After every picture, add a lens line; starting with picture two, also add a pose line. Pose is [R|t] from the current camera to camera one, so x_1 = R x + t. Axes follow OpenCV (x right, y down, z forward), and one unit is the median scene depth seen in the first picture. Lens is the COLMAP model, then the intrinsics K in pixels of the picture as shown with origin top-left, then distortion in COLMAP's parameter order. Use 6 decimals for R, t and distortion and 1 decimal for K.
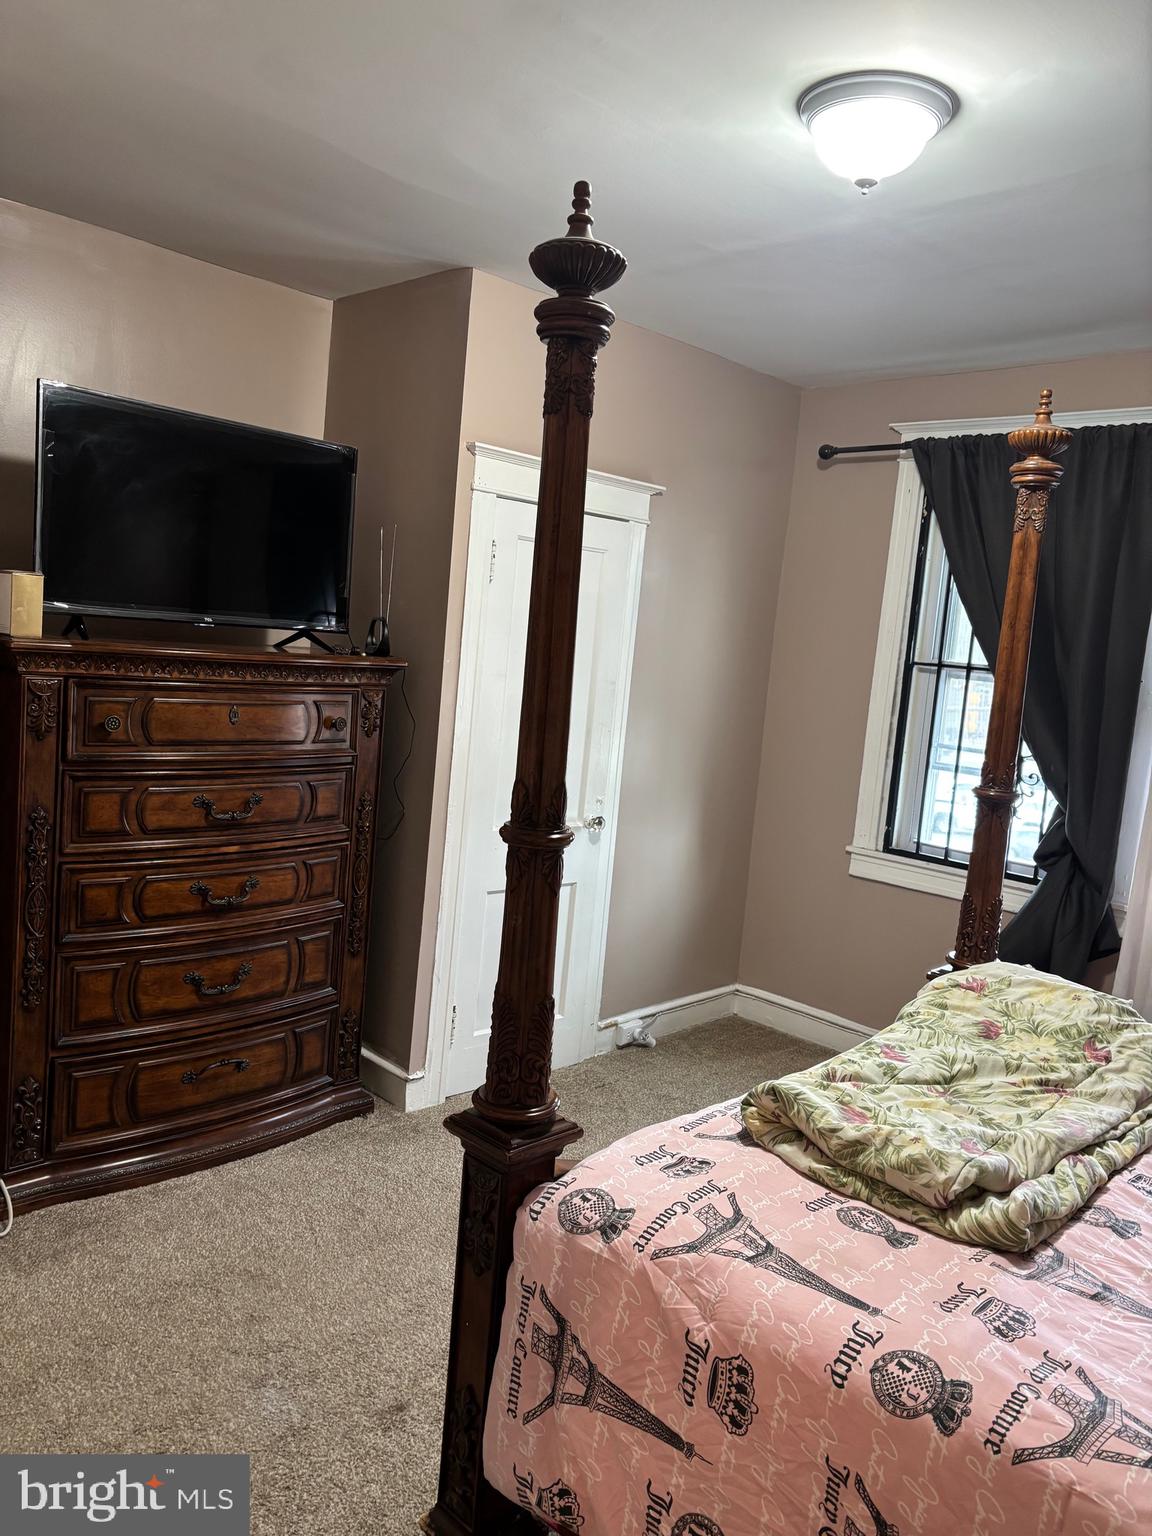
lens RADIAL K [[1177.2, 0, 539.1], [0, 1177.2, 755.8], [0, 0, 1]] dist [0.044701, -0.054012]
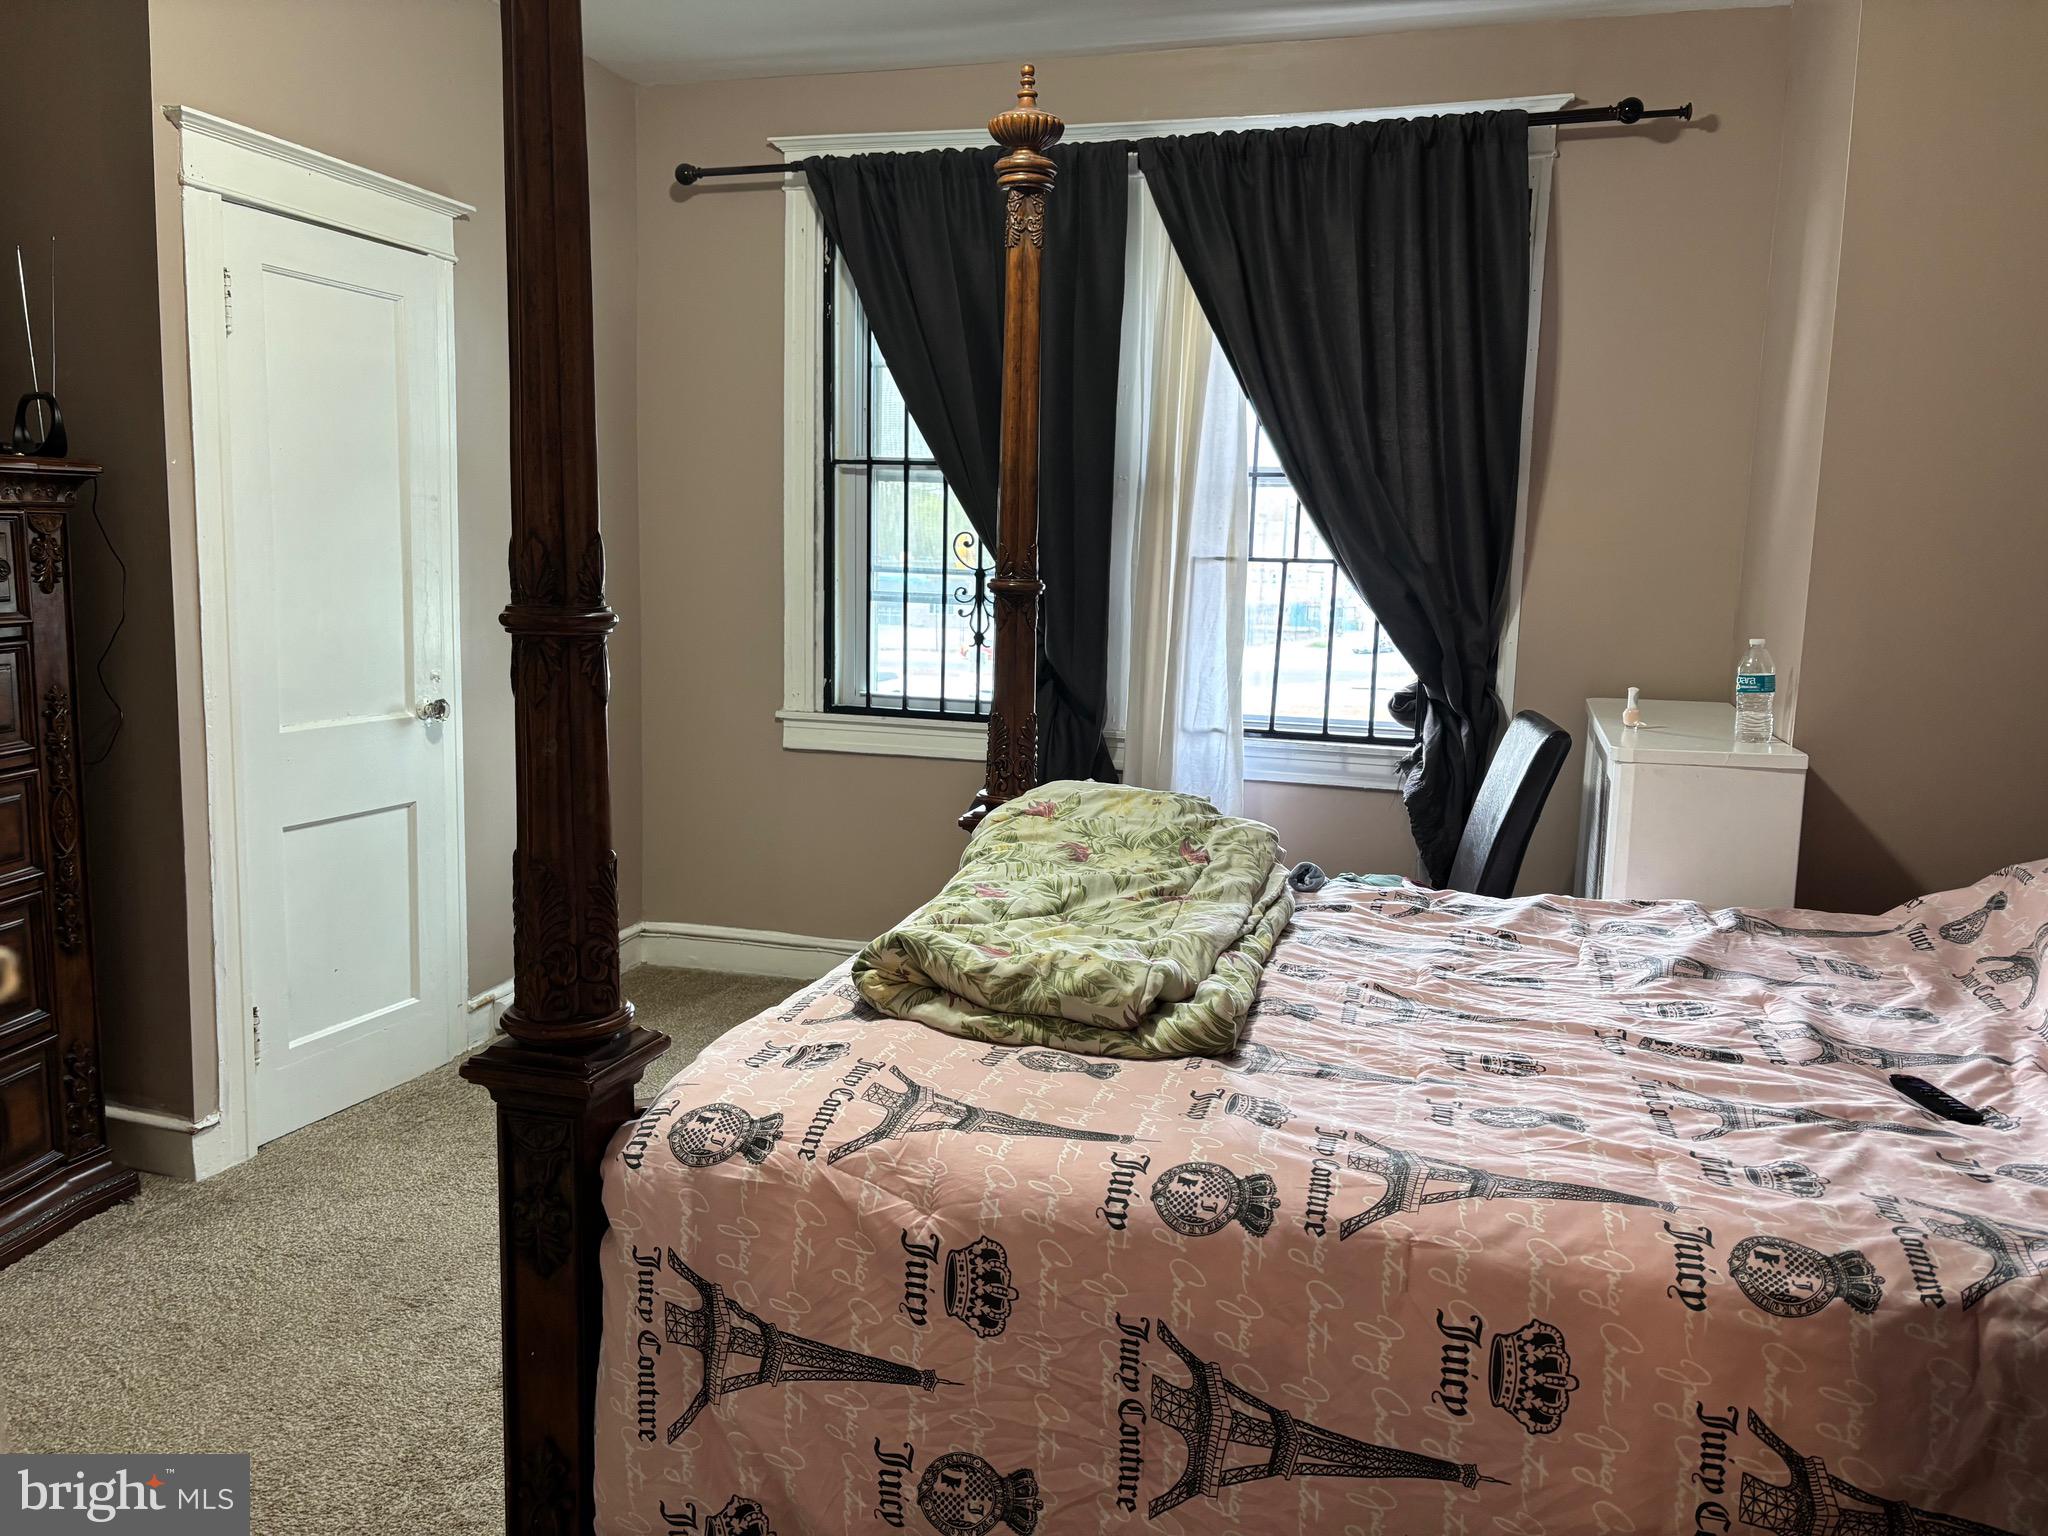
lens RADIAL K [[1569.6, 0, 1027.3], [0, 1569.6, 778.8], [0, 0, 1]] dist [0.044701, -0.054012]
pose [[0.874486, -0.129382, 0.467476, -0.160110], [0.094884, 0.990779, 0.096719, 0.078072], [-0.475679, -0.040223, 0.878699, 0.071328]]
